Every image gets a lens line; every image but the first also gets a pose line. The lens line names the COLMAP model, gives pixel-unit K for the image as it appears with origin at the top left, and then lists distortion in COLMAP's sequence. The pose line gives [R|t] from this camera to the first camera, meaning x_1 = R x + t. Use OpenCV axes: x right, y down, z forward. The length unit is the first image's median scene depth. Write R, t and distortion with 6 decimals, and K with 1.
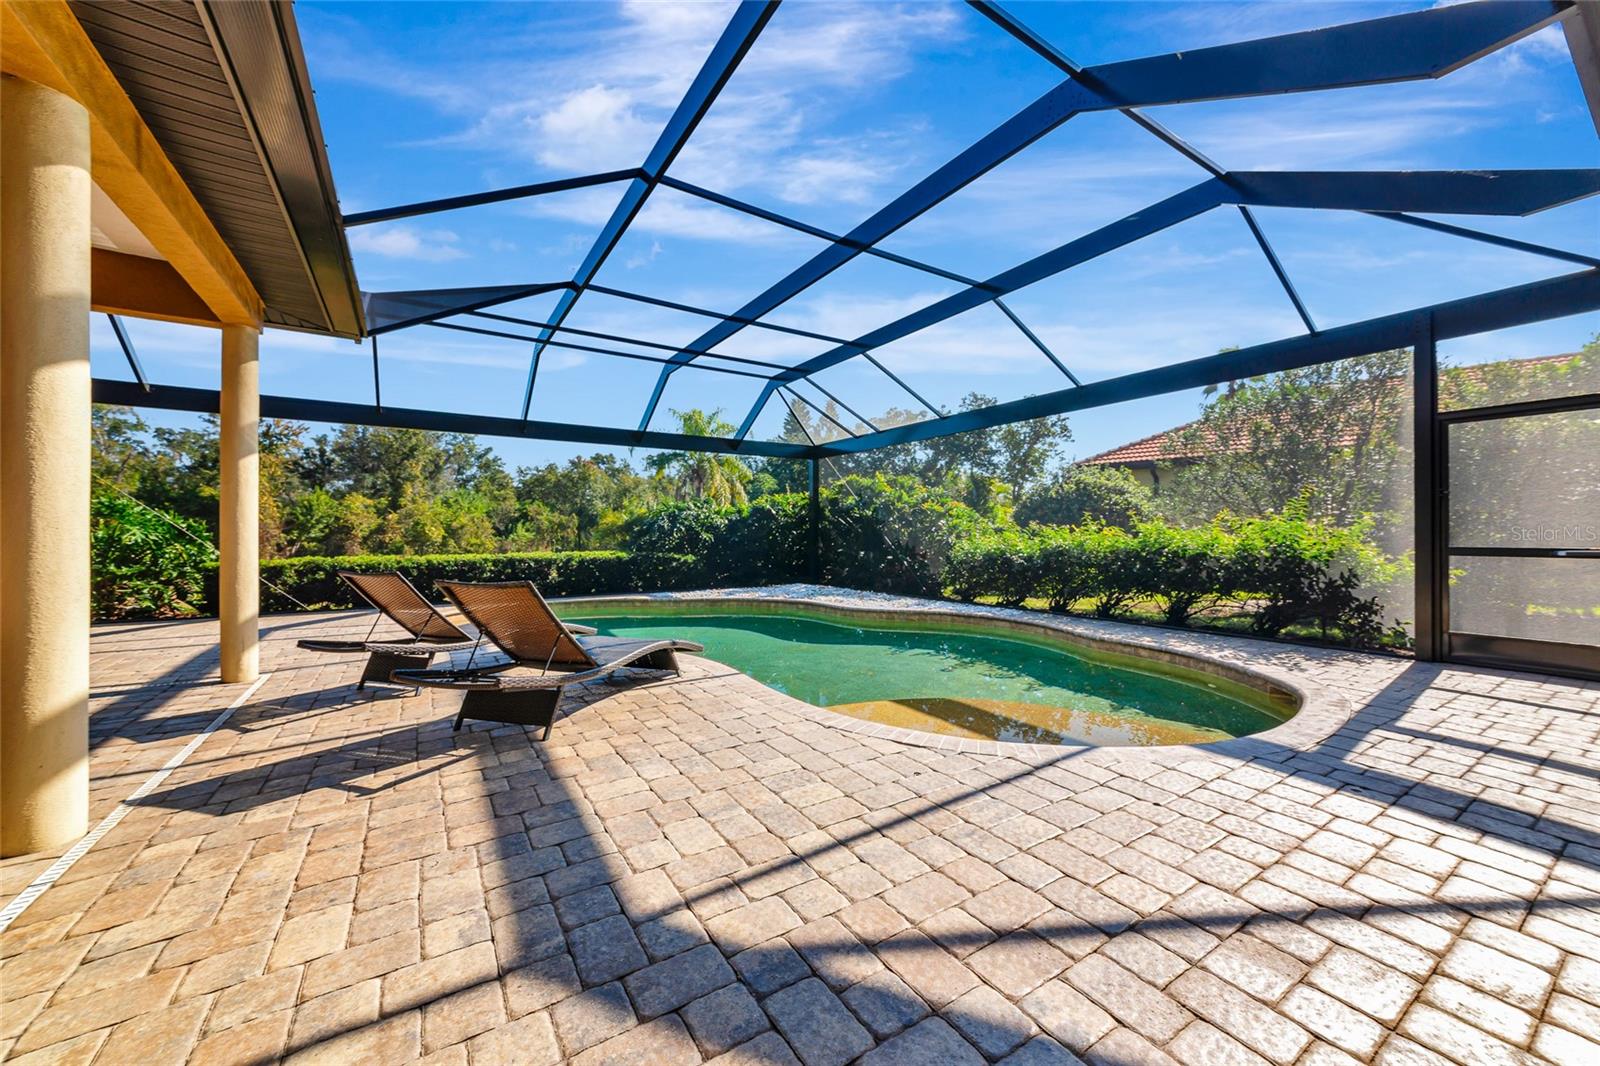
lens RADIAL K [[591.4, 0, 822.2], [0, 591.4, 533.0], [0, 0, 1]] dist [-0.007094, -0.000440]
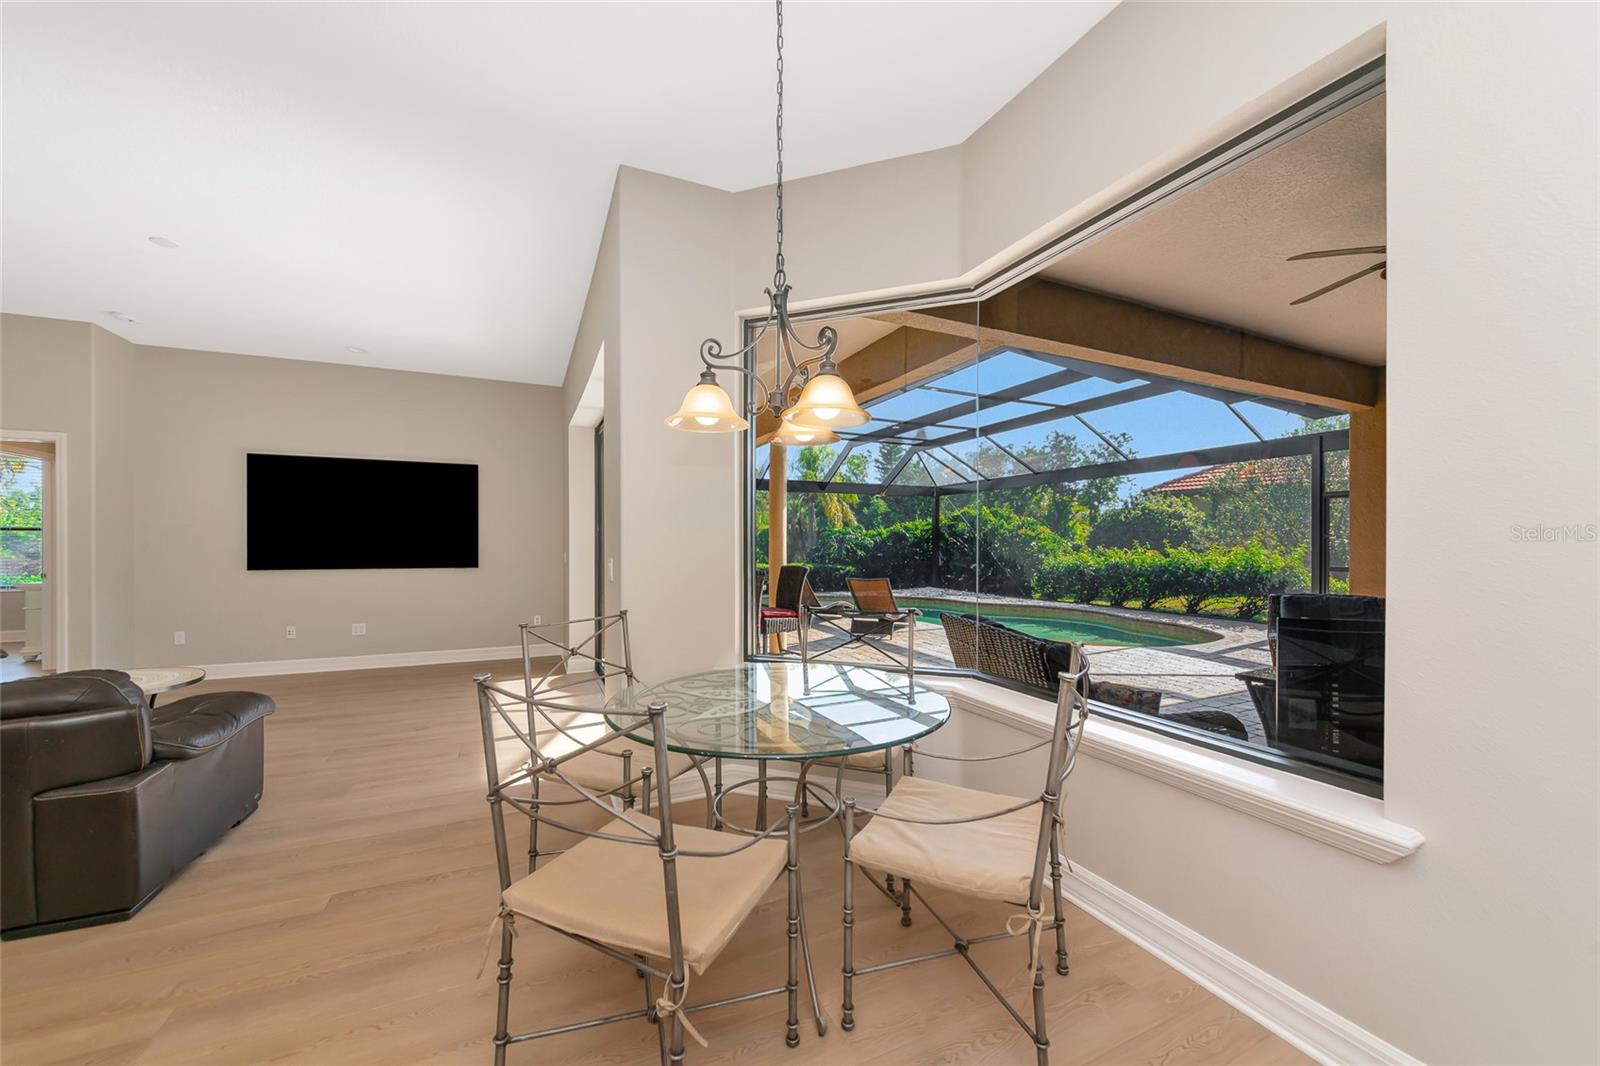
lens RADIAL K [[587.9, 0, 815.6], [0, 587.9, 547.1], [0, 0, 1]] dist [-0.011651, -0.000138]
pose [[0.991393, 0.004016, -0.130855, -0.113209], [-0.002529, 0.999930, 0.011533, -0.022275], [0.130892, -0.011103, 0.991334, -0.397356]]
